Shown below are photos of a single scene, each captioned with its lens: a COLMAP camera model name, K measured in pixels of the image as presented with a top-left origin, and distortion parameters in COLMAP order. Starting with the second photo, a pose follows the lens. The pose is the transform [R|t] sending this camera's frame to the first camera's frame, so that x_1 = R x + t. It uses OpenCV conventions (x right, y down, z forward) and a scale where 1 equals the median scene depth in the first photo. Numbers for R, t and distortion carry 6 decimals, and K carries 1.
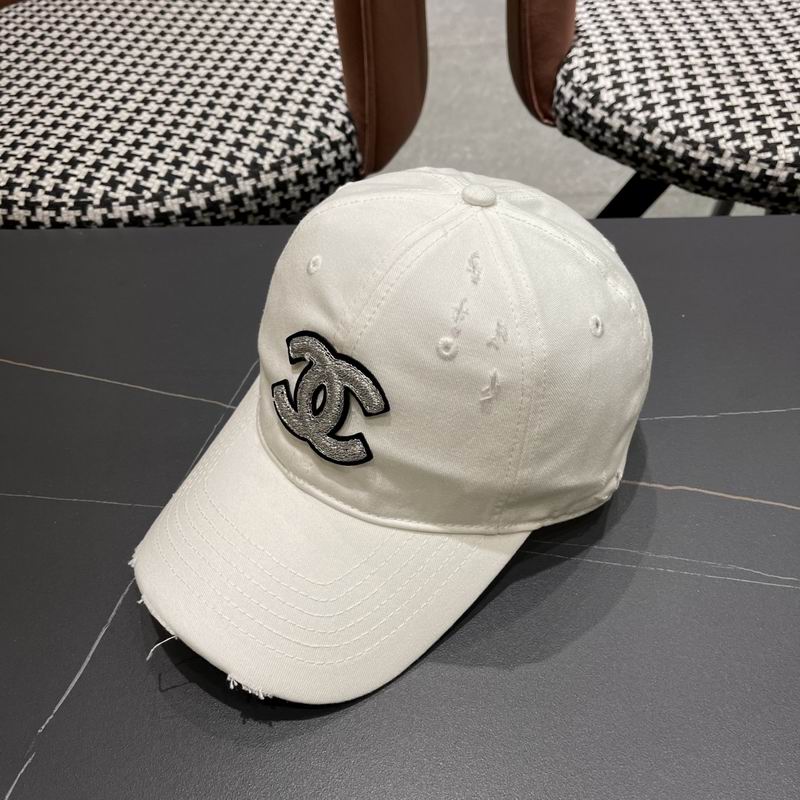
lens RADIAL K [[856.5, 0, 395.4], [0, 856.5, 402.0], [0, 0, 1]] dist [0.022571, 0.000000]
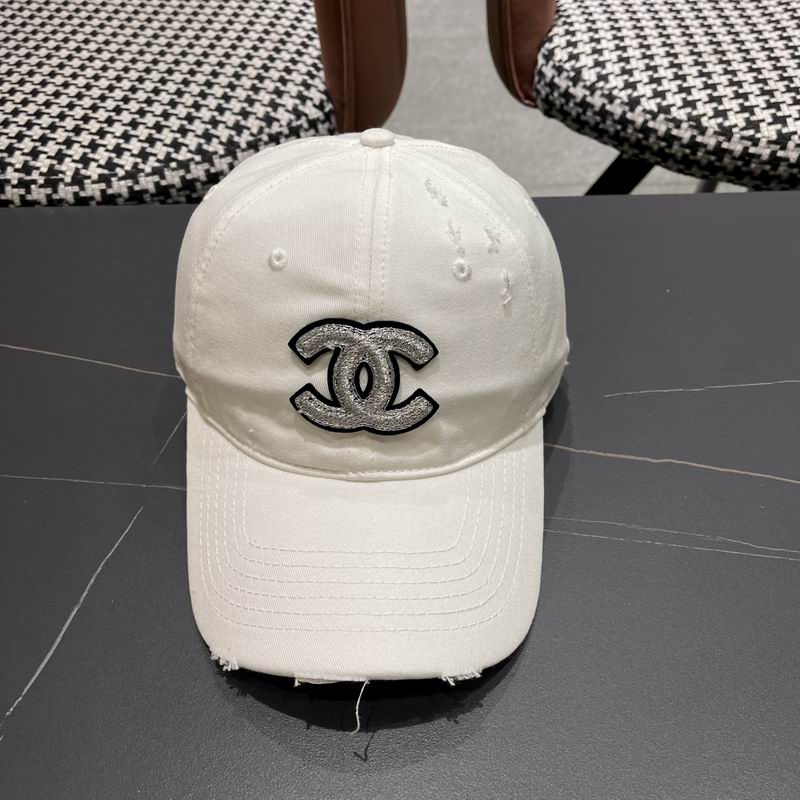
lens RADIAL K [[856.5, 0, 394.8], [0, 856.5, 403.0], [0, 0, 1]] dist [0.022571, 0.000000]
pose [[0.999731, -0.005541, 0.022509, -0.000928], [0.005521, 0.999984, 0.000946, 0.020107], [-0.022514, -0.000821, 0.999746, 0.016717]]
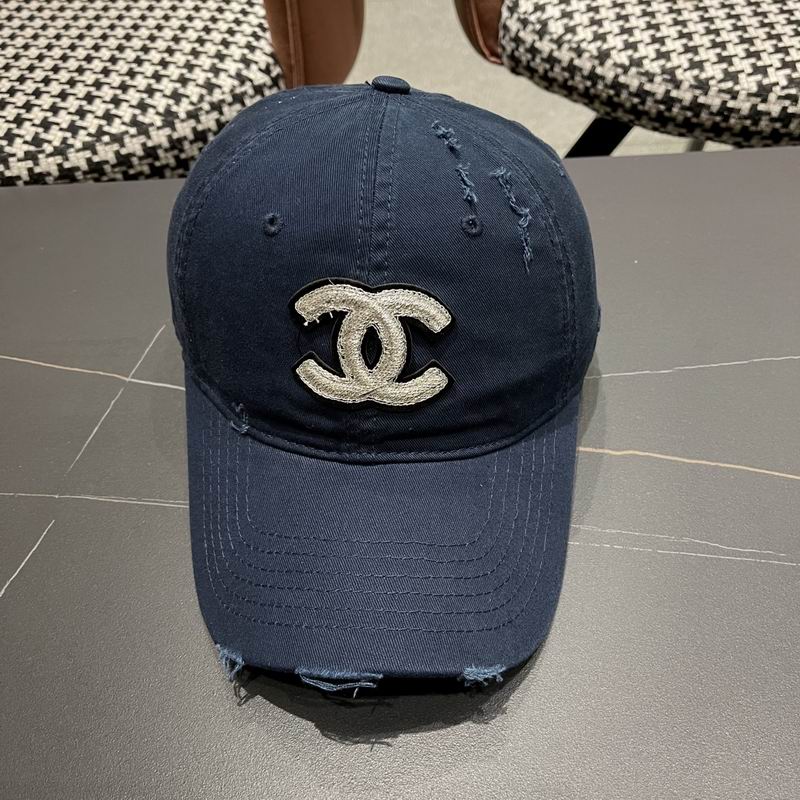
lens RADIAL K [[856.5, 0, 398.4], [0, 856.5, 404.7], [0, 0, 1]] dist [0.022571, 0.000000]
pose [[0.999185, -0.035562, 0.019072, 0.049103], [0.034808, 0.998653, 0.038470, 0.004936], [-0.020414, -0.037775, 0.999078, 0.075193]]
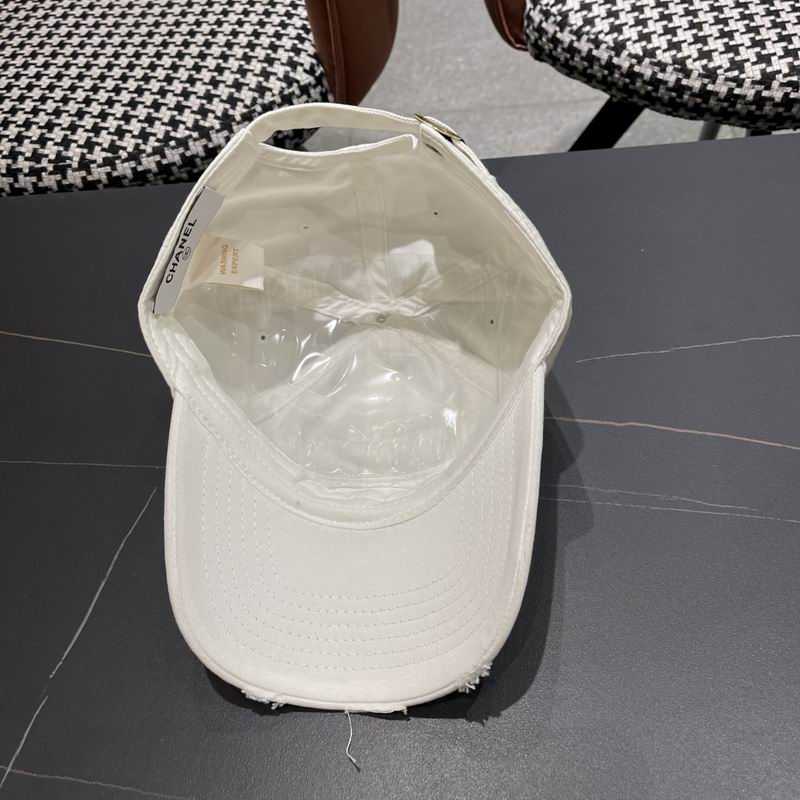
lens RADIAL K [[856.5, 0, 394.7], [0, 856.5, 396.7], [0, 0, 1]] dist [0.022571, 0.000000]
pose [[0.997856, -0.055298, -0.035007, 0.051399], [0.058578, 0.993171, 0.100895, -0.037085], [0.029188, -0.102730, 0.994281, -0.037634]]
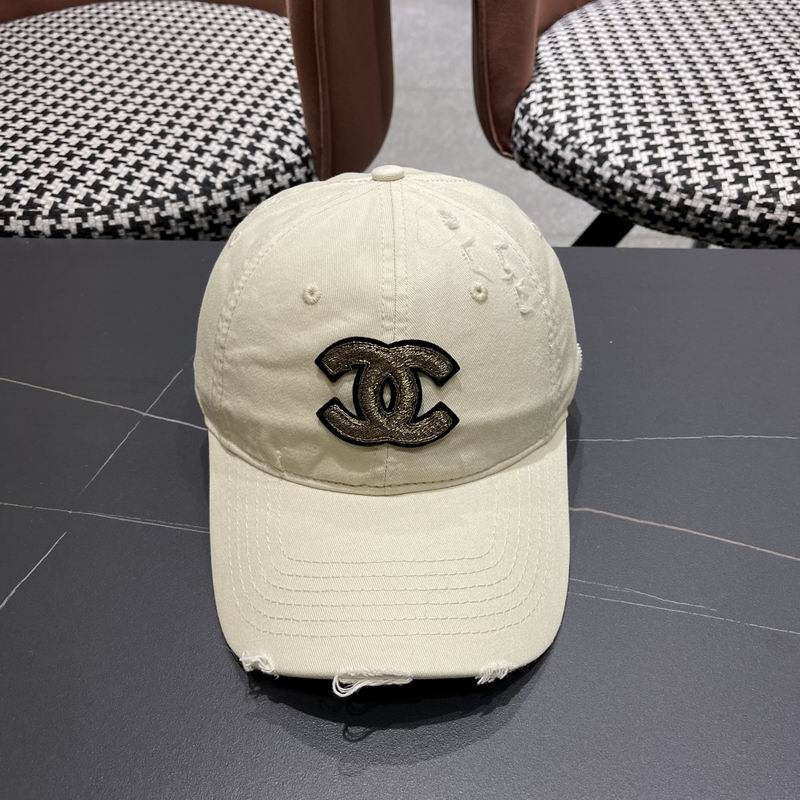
lens RADIAL K [[856.5, 0, 400.6], [0, 856.5, 397.5], [0, 0, 1]] dist [0.022571, 0.000000]
pose [[0.999317, 0.036581, -0.005265, 0.076854], [-0.036807, 0.997951, -0.052327, 0.019682], [0.003340, 0.052485, 0.998616, 0.005372]]
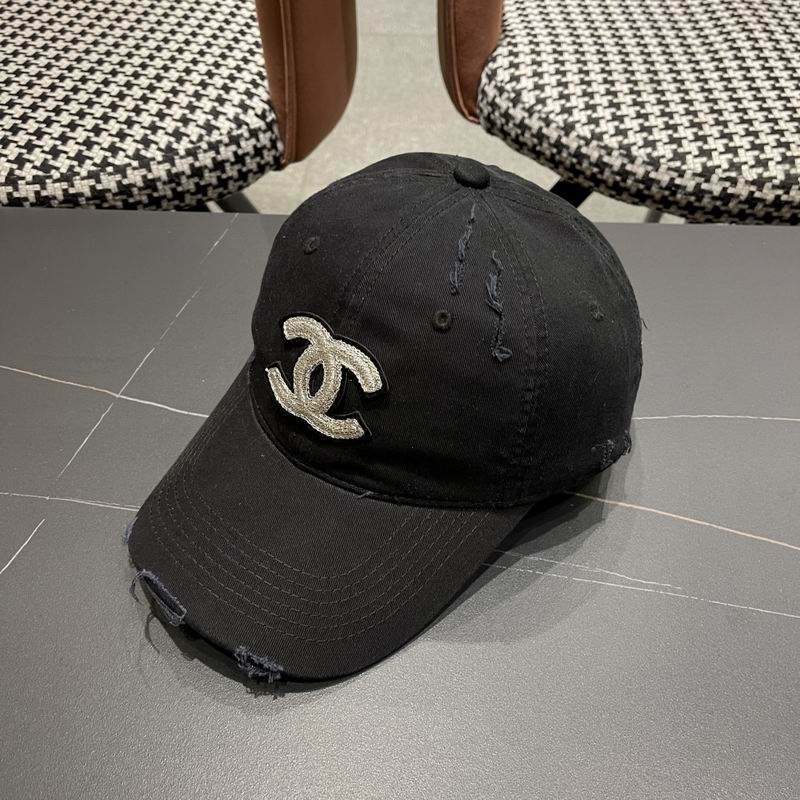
lens RADIAL K [[856.5, 0, 400.7], [0, 856.5, 399.1], [0, 0, 1]] dist [0.022571, 0.000000]
pose [[0.998108, 0.031148, 0.053002, 0.056788], [-0.031882, 0.999406, 0.013062, -0.010524], [-0.052564, -0.014727, 0.998509, -0.003657]]
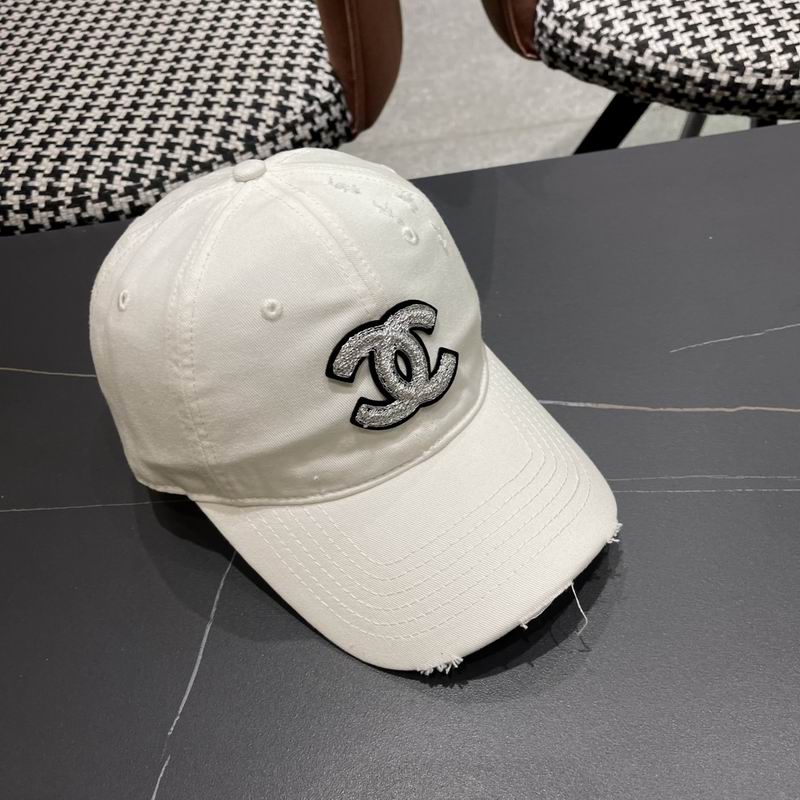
lens RADIAL K [[856.5, 0, 404.1], [0, 856.5, 405.0], [0, 0, 1]] dist [0.022571, 0.000000]
pose [[0.989878, -0.135897, 0.040902, -0.069430], [0.133082, 0.988965, 0.065097, -0.015609], [-0.049297, -0.058995, 0.997040, 0.000592]]
